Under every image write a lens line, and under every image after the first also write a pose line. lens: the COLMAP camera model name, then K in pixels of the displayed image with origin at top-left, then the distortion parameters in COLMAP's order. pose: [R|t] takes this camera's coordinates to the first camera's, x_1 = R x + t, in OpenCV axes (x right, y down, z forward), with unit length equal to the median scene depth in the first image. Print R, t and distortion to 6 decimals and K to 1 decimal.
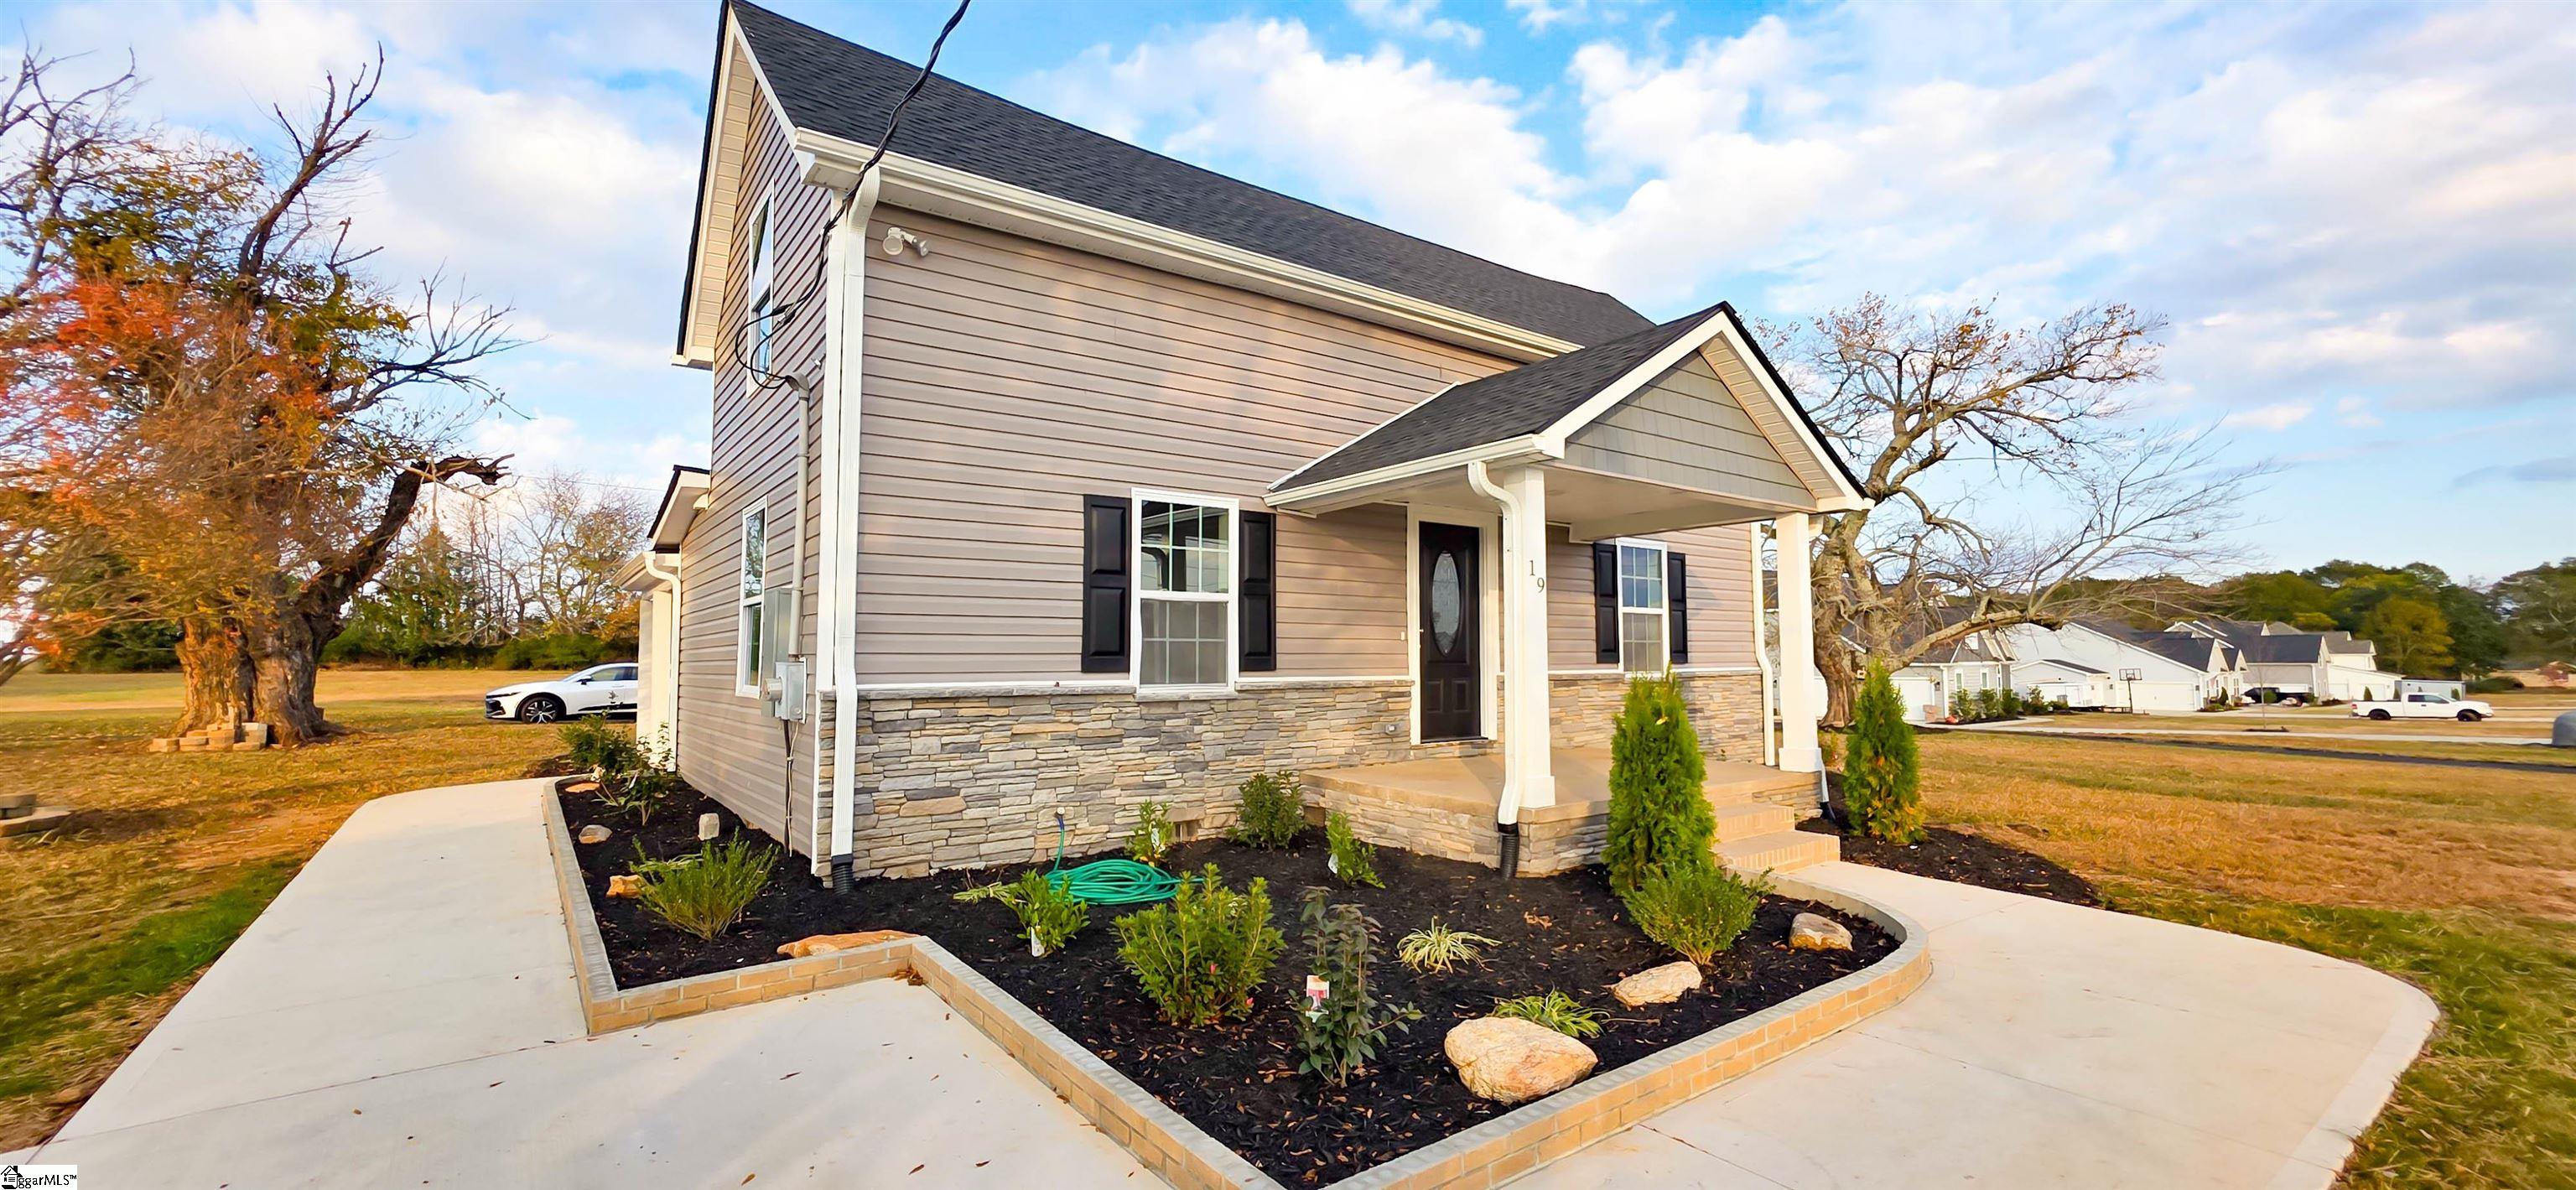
lens RADIAL K [[1014.1, 0, 1288.0], [0, 1014.1, 595.0], [0, 0, 1]] dist [0.001047, 0.000505]
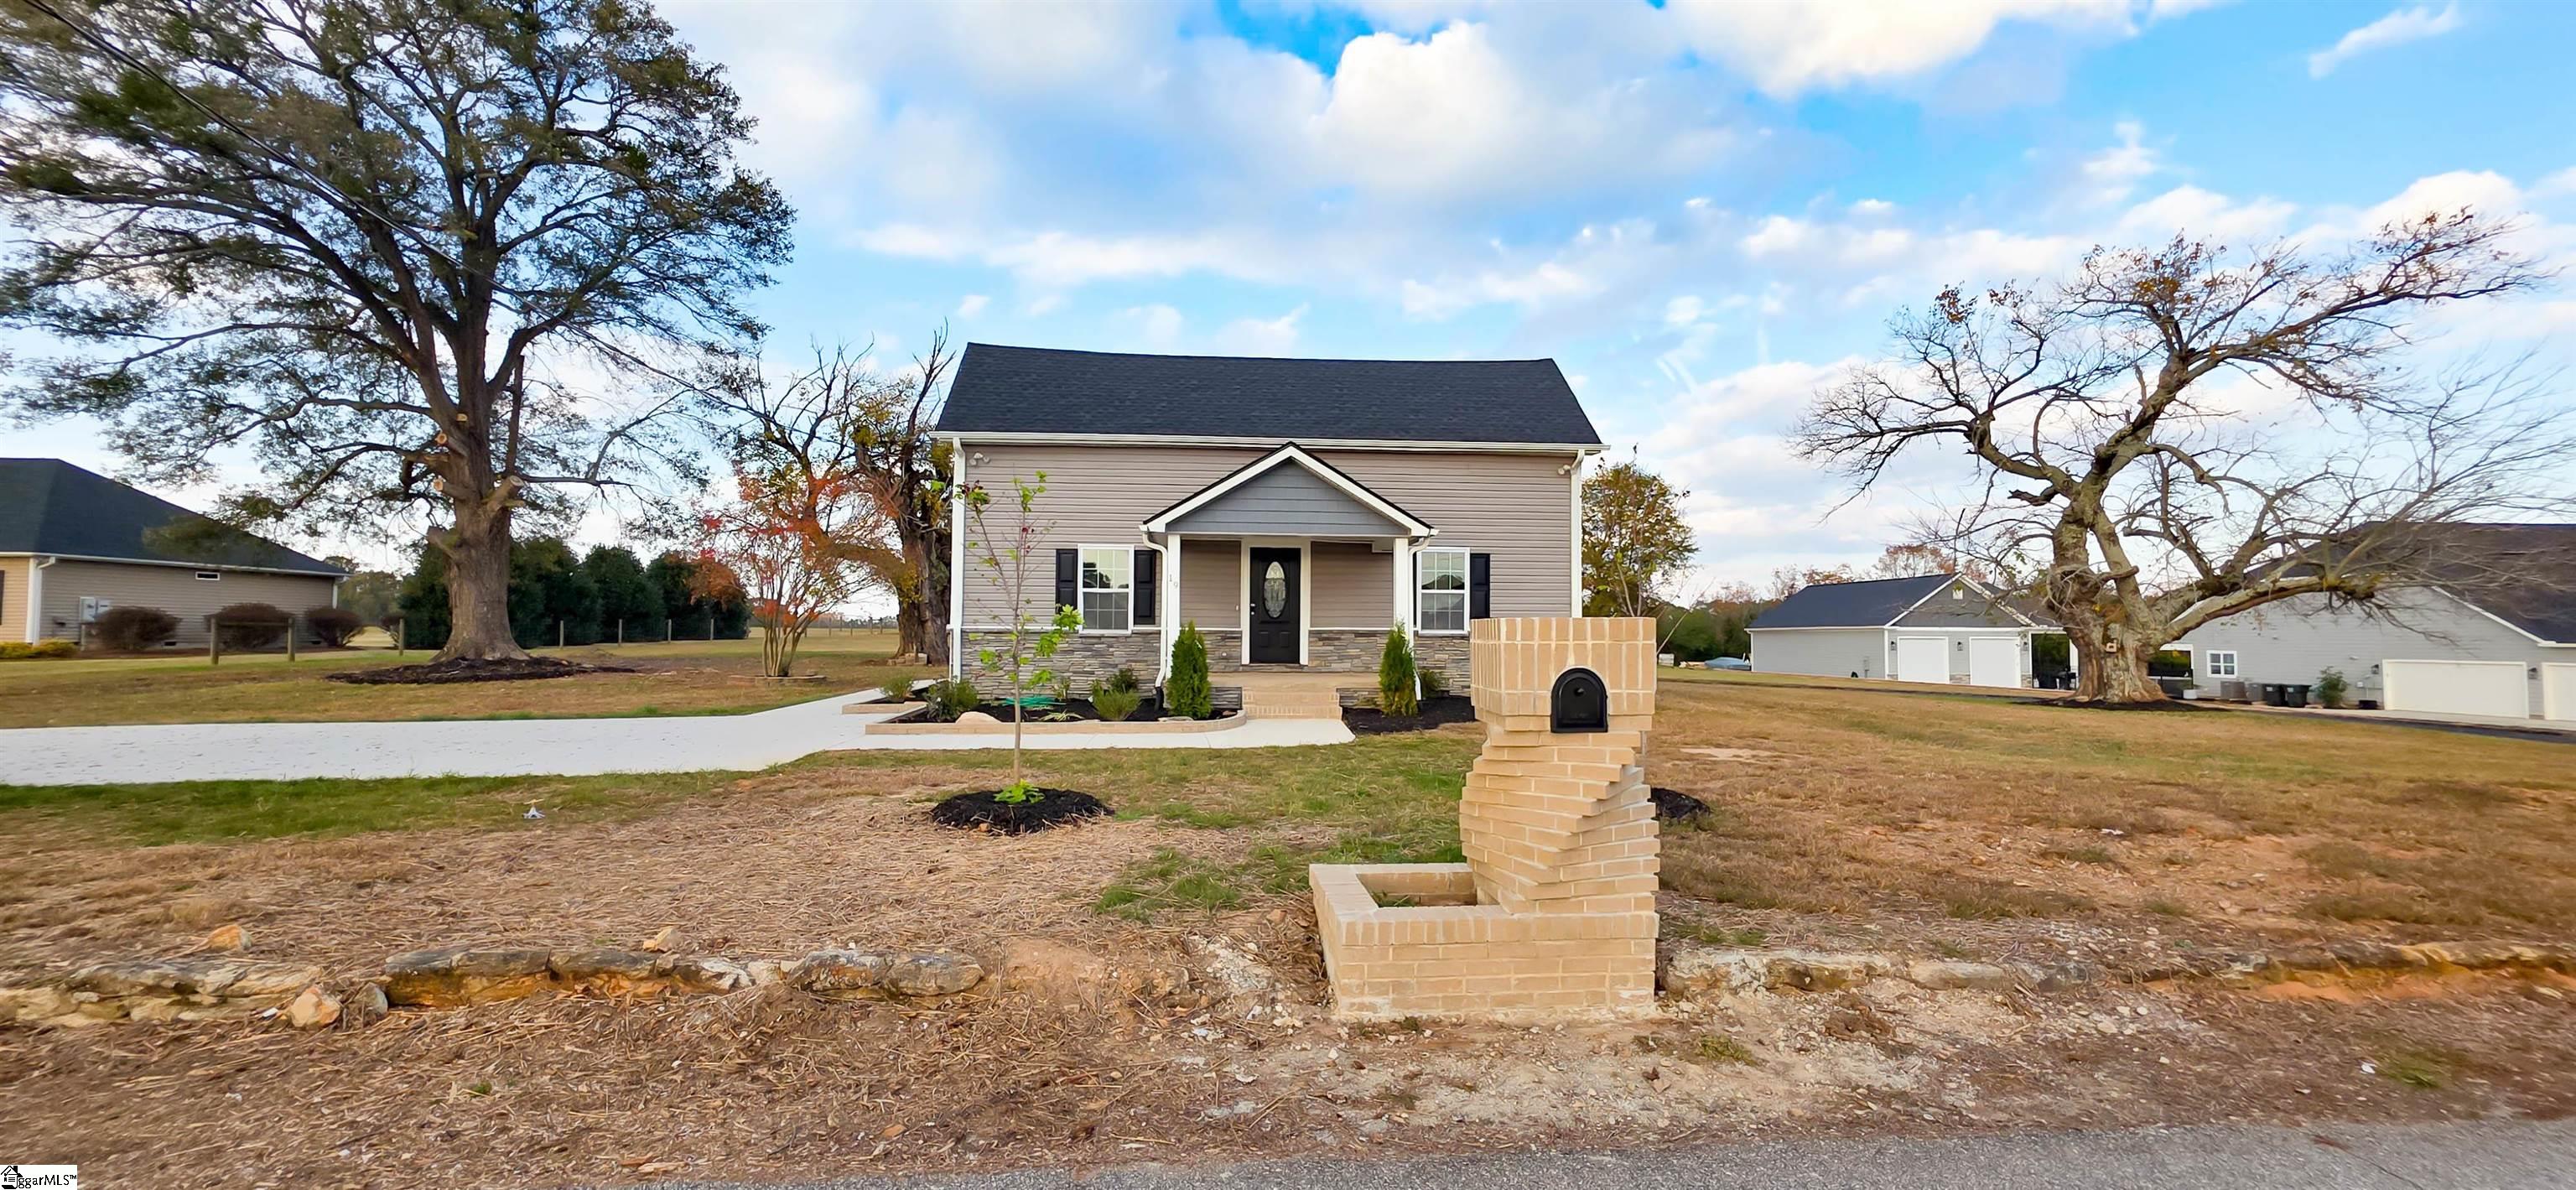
lens RADIAL K [[965.6, 0, 1288.0], [0, 965.6, 595.0], [0, 0, 1]] dist [0.000023, 0.000046]
pose [[0.854370, -0.008104, -0.519602, 1.392352], [0.023064, 0.999484, 0.022336, -0.027809], [0.519153, -0.031067, 0.854116, -0.631982]]
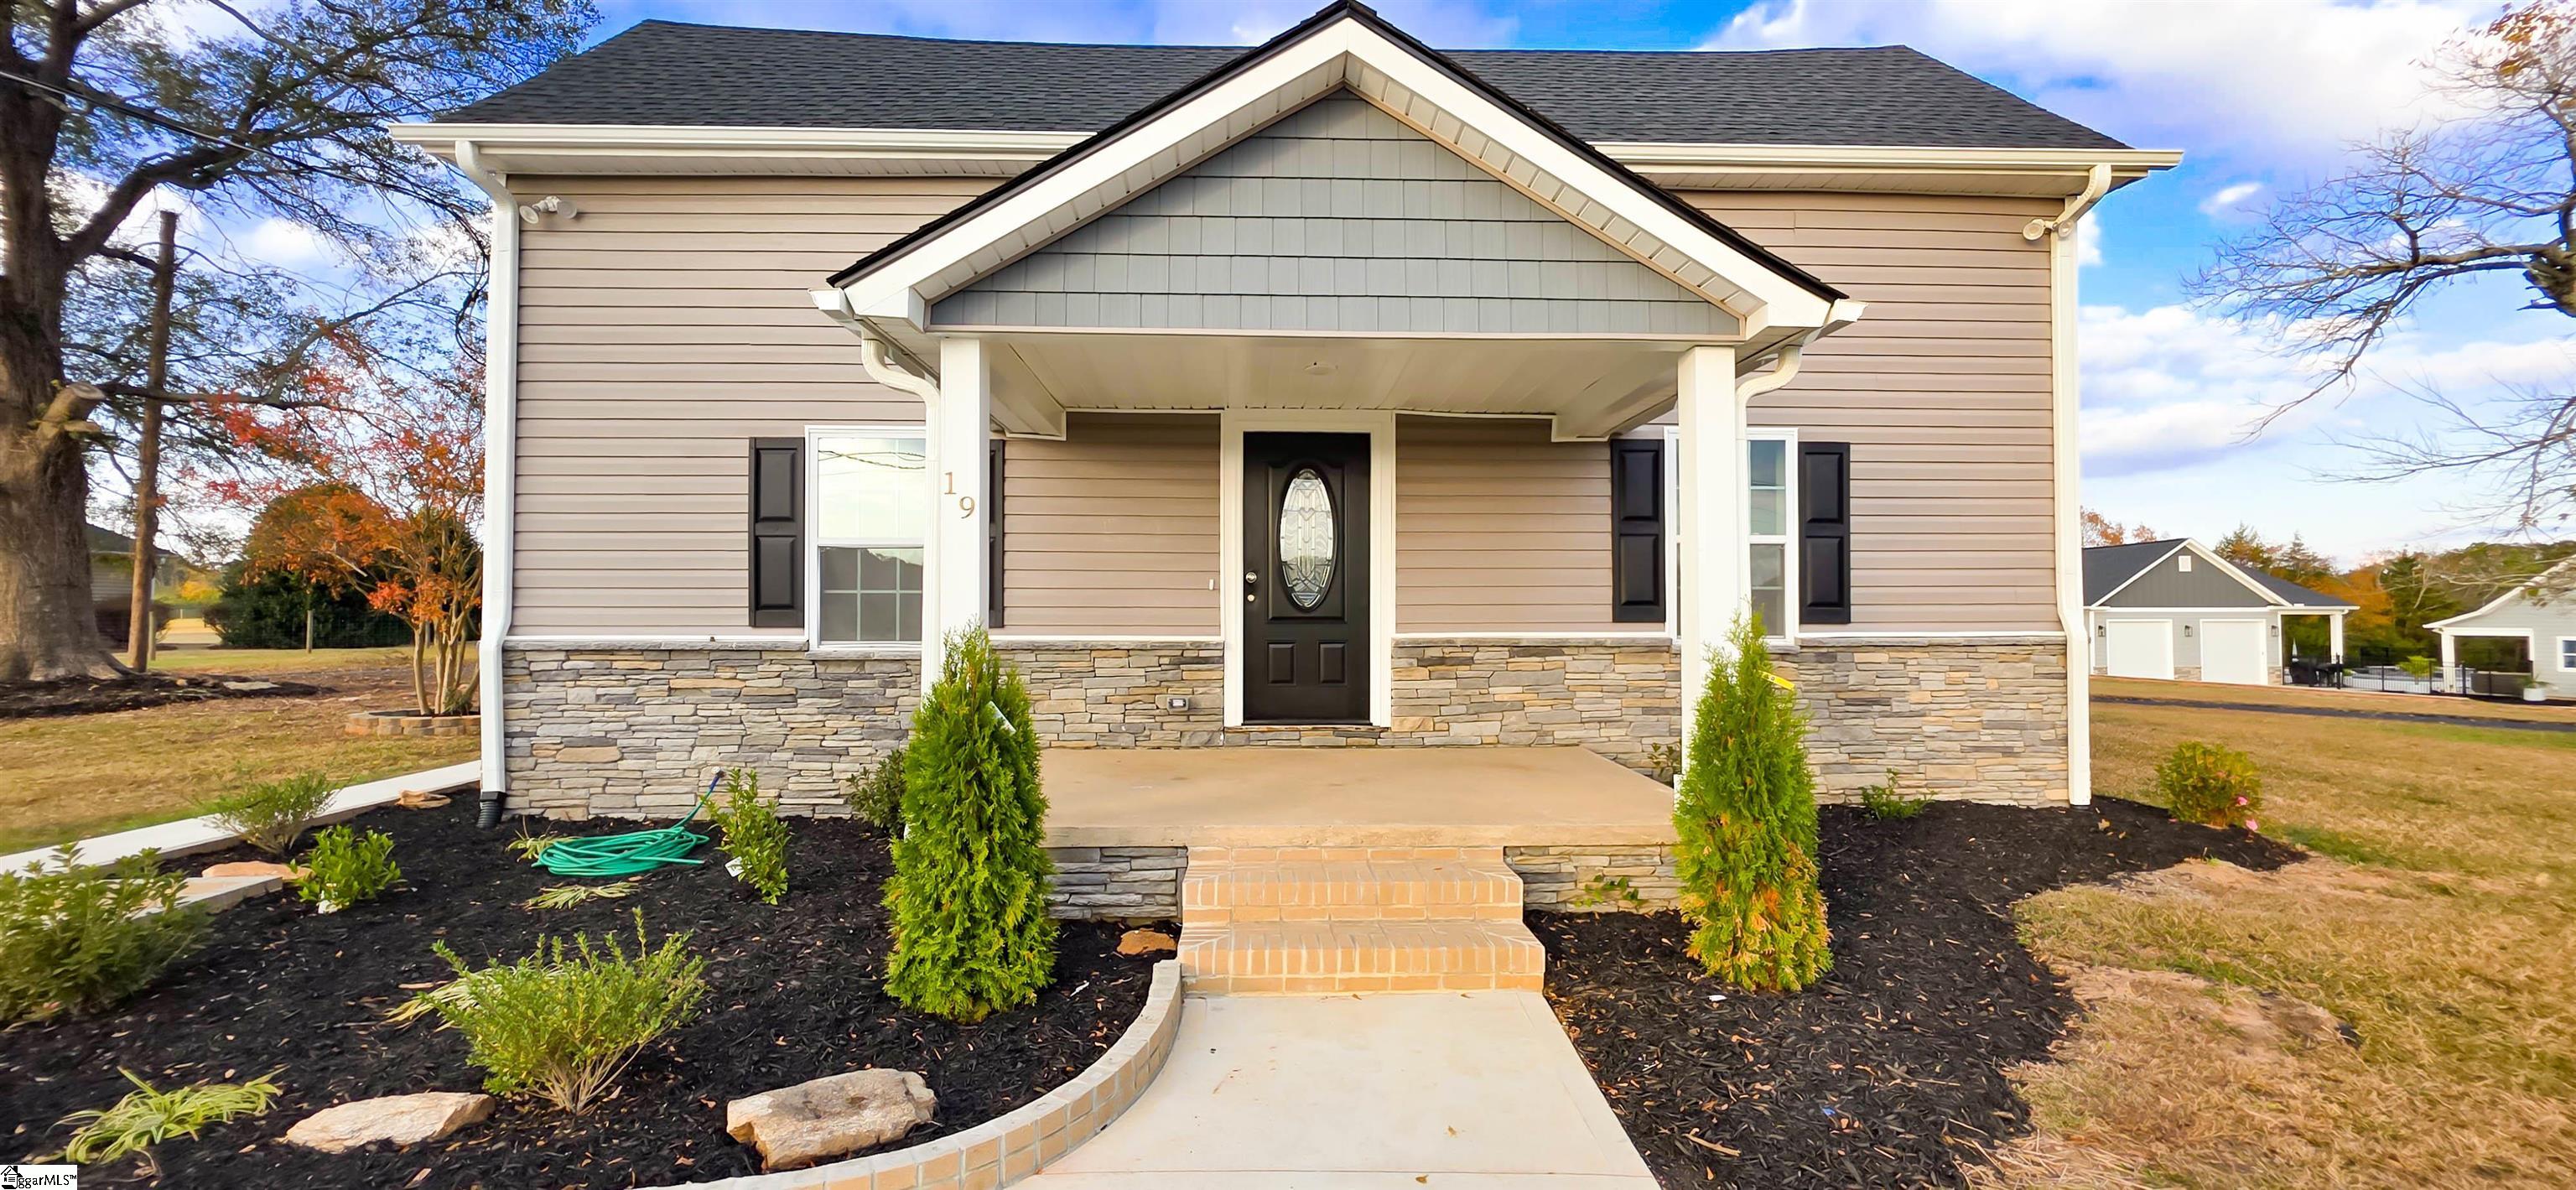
lens RADIAL K [[965.6, 0, 1288.0], [0, 965.6, 595.0], [0, 0, 1]] dist [0.000023, 0.000046]
pose [[0.826201, -0.004225, -0.563359, 0.690746], [0.031954, 0.998714, 0.039373, 0.025924], [0.562468, -0.050531, 0.825273, 0.517581]]
